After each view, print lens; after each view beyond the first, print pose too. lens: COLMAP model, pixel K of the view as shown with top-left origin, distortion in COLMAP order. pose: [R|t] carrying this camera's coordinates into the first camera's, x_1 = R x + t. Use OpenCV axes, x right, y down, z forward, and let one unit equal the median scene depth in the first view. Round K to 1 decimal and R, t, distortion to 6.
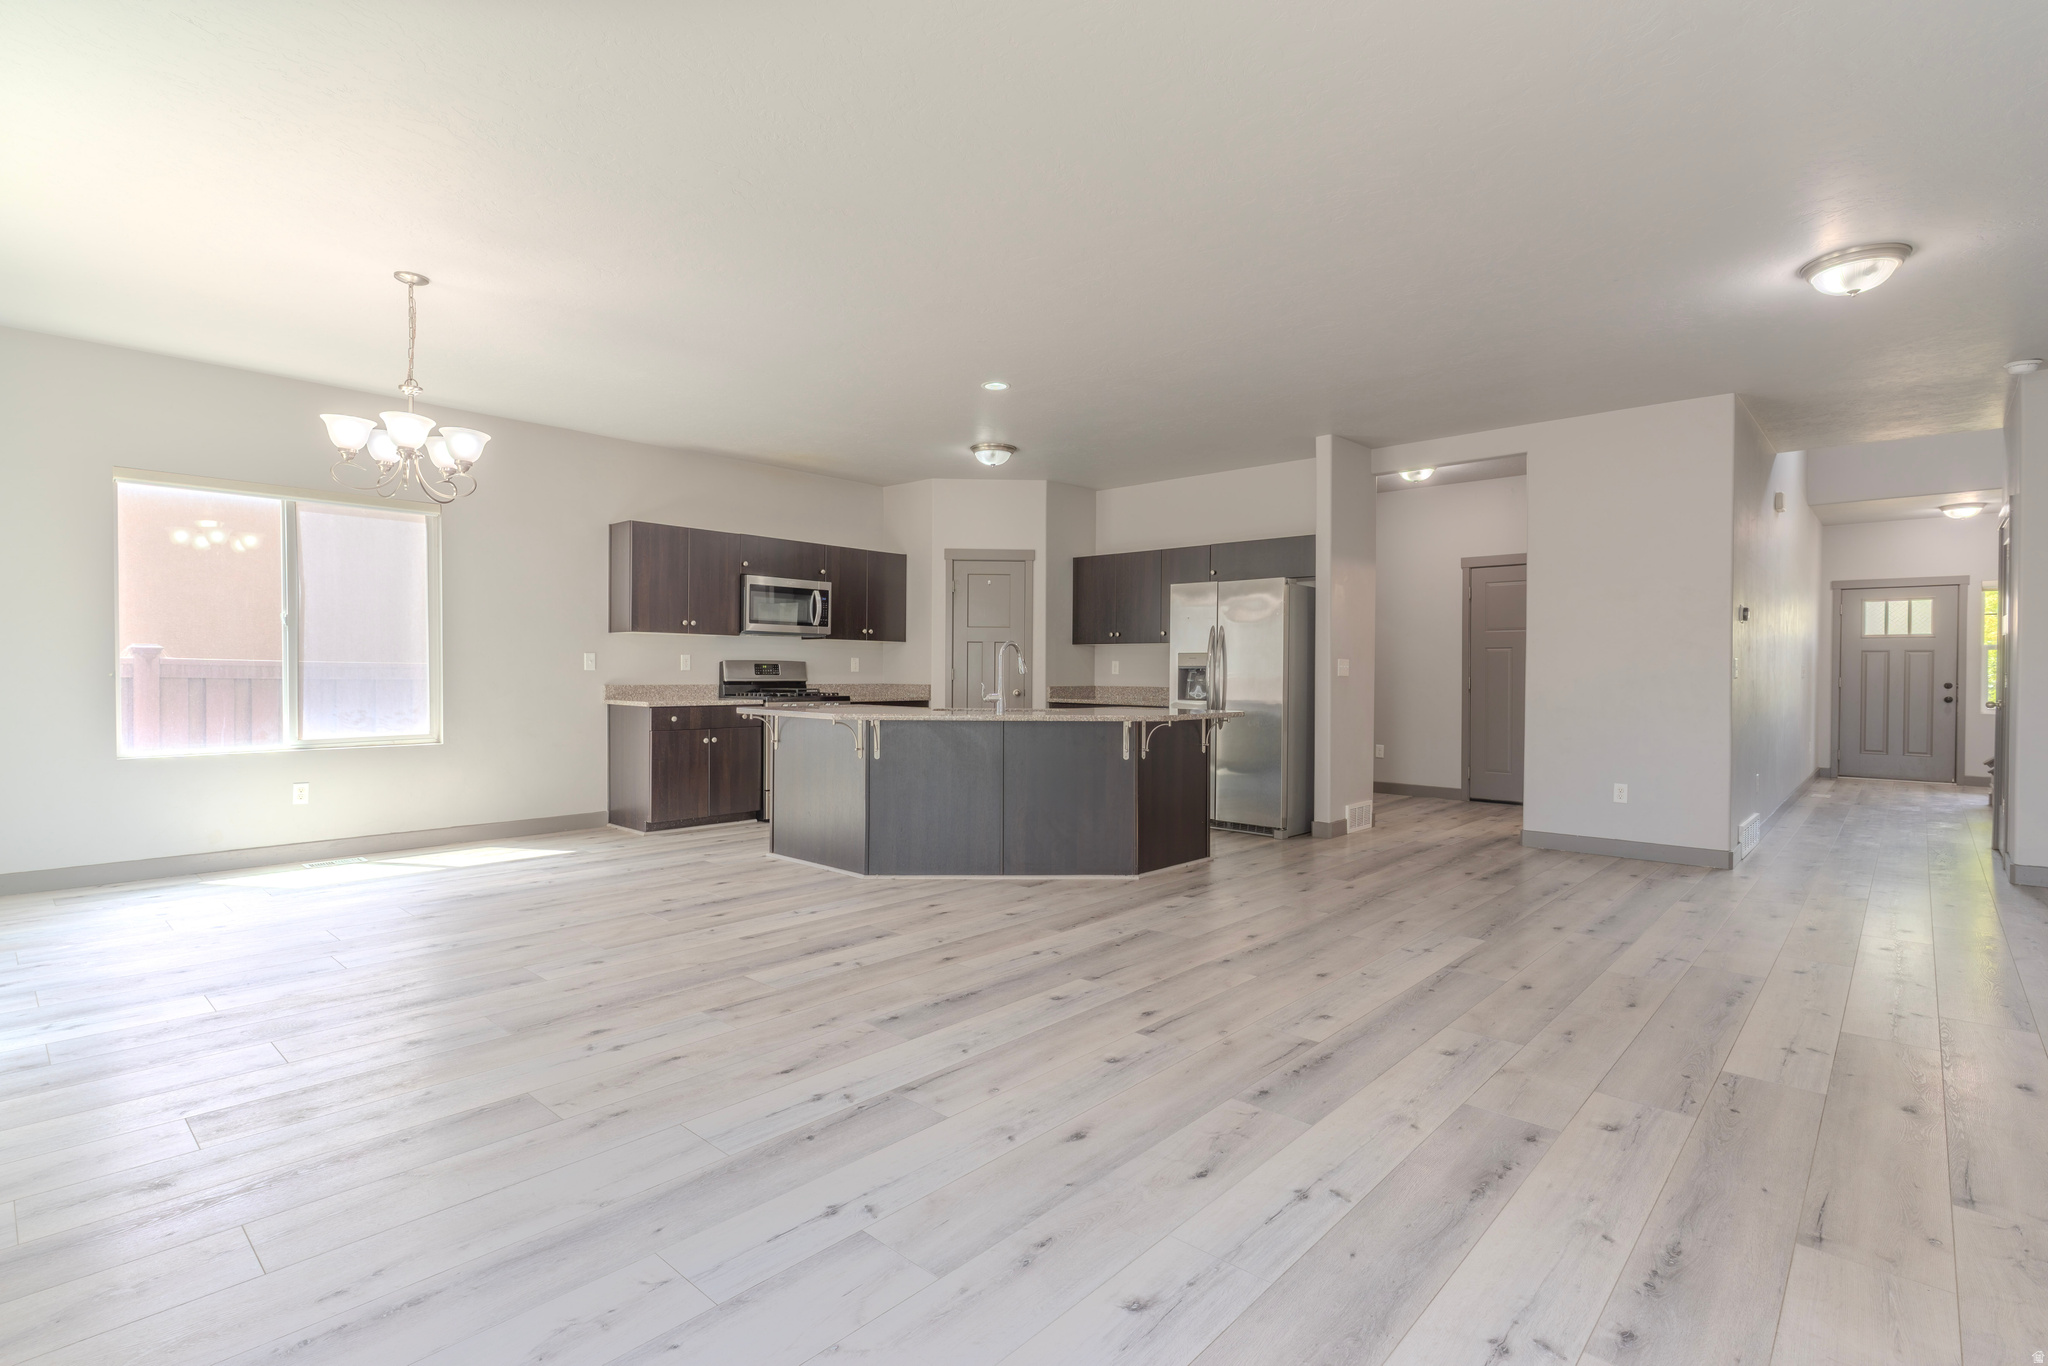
lens RADIAL K [[983.7, 0, 1015.6], [0, 983.7, 680.8], [0, 0, 1]] dist [-0.000483, 0.001235]
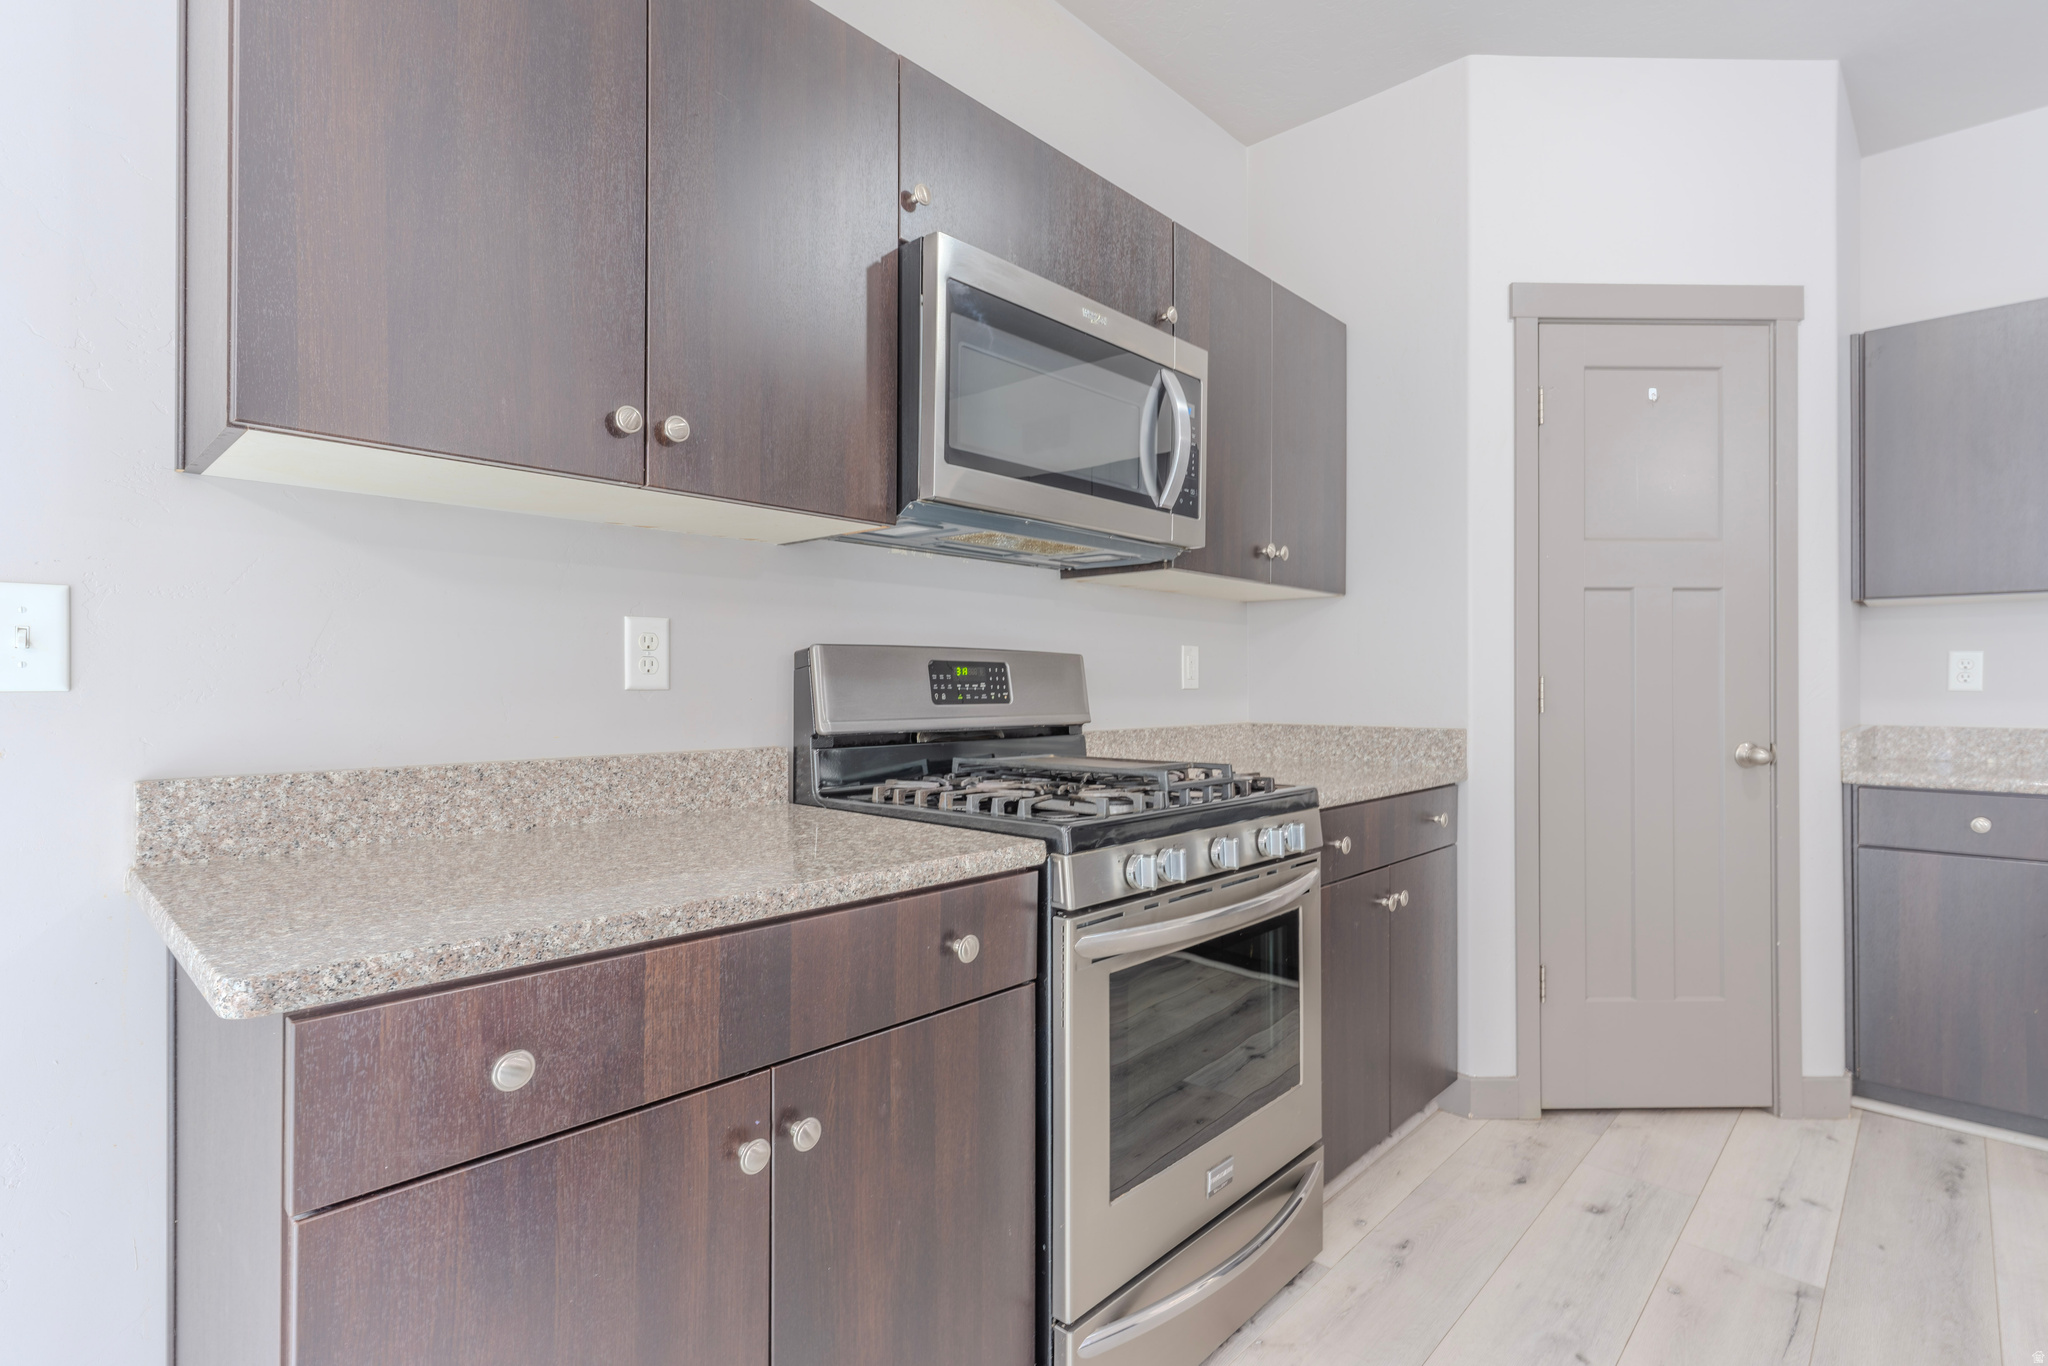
lens RADIAL K [[983.7, 0, 1019.3], [0, 983.7, 673.8], [0, 0, 1]] dist [-0.000483, 0.001235]
pose [[0.999968, -0.006781, -0.004267, -0.275759], [0.006695, 0.999782, -0.019780, -0.010168], [0.004401, 0.019751, 0.999795, 0.856753]]
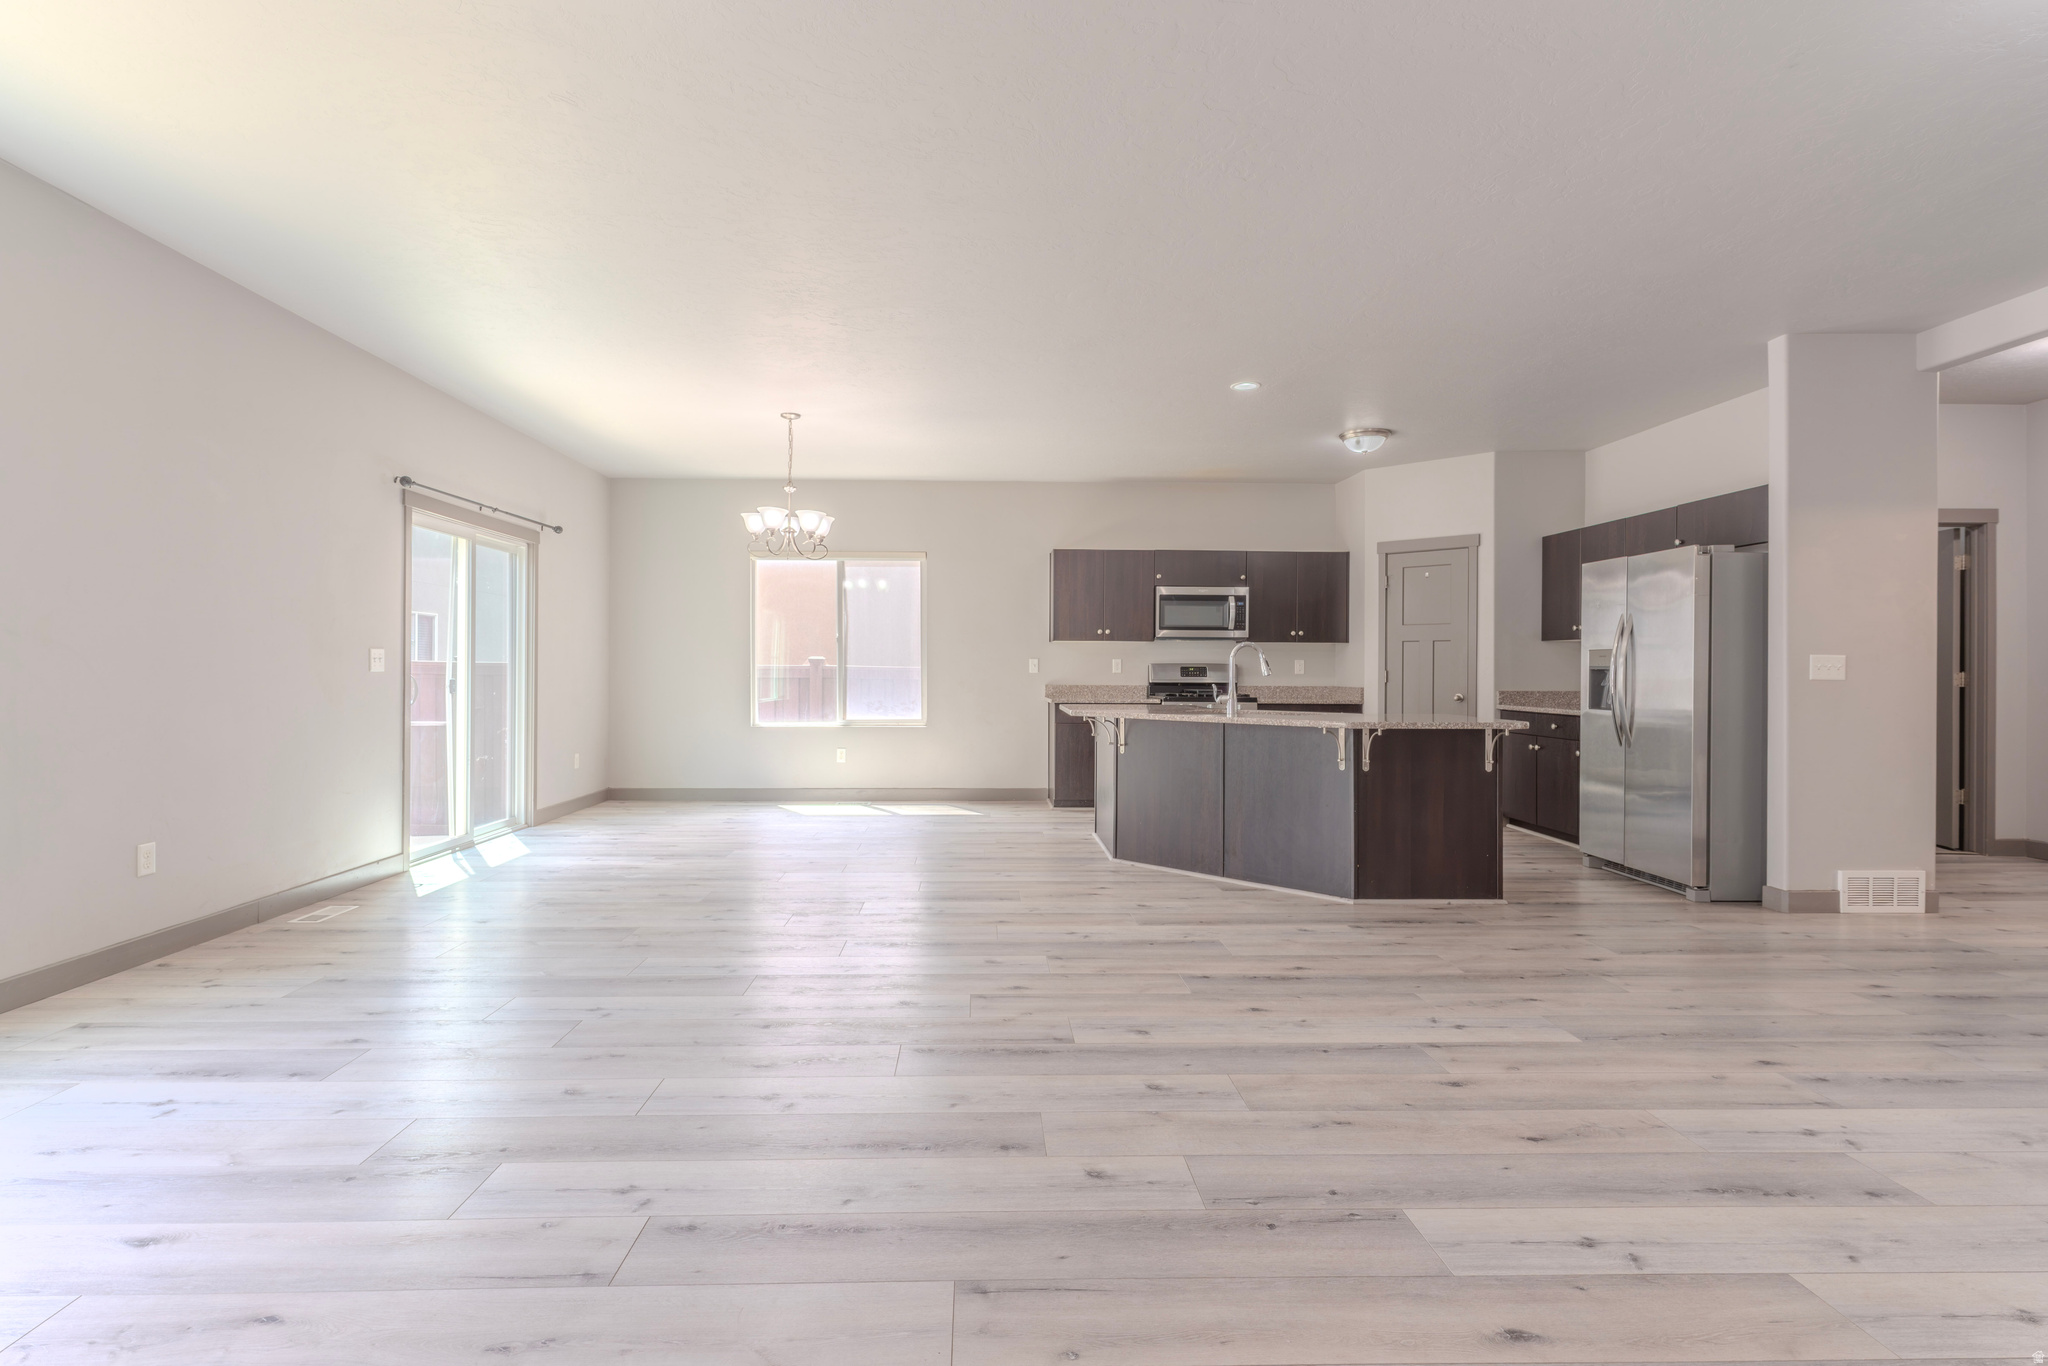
lens RADIAL K [[983.7, 0, 991.5], [0, 983.7, 677.0], [0, 0, 1]] dist [-0.000483, 0.001235]
pose [[0.692770, 0.002291, -0.721154, 0.430021], [-0.006874, 0.999971, -0.003426, -0.000851], [0.721125, 0.007331, 0.692766, 0.106565]]
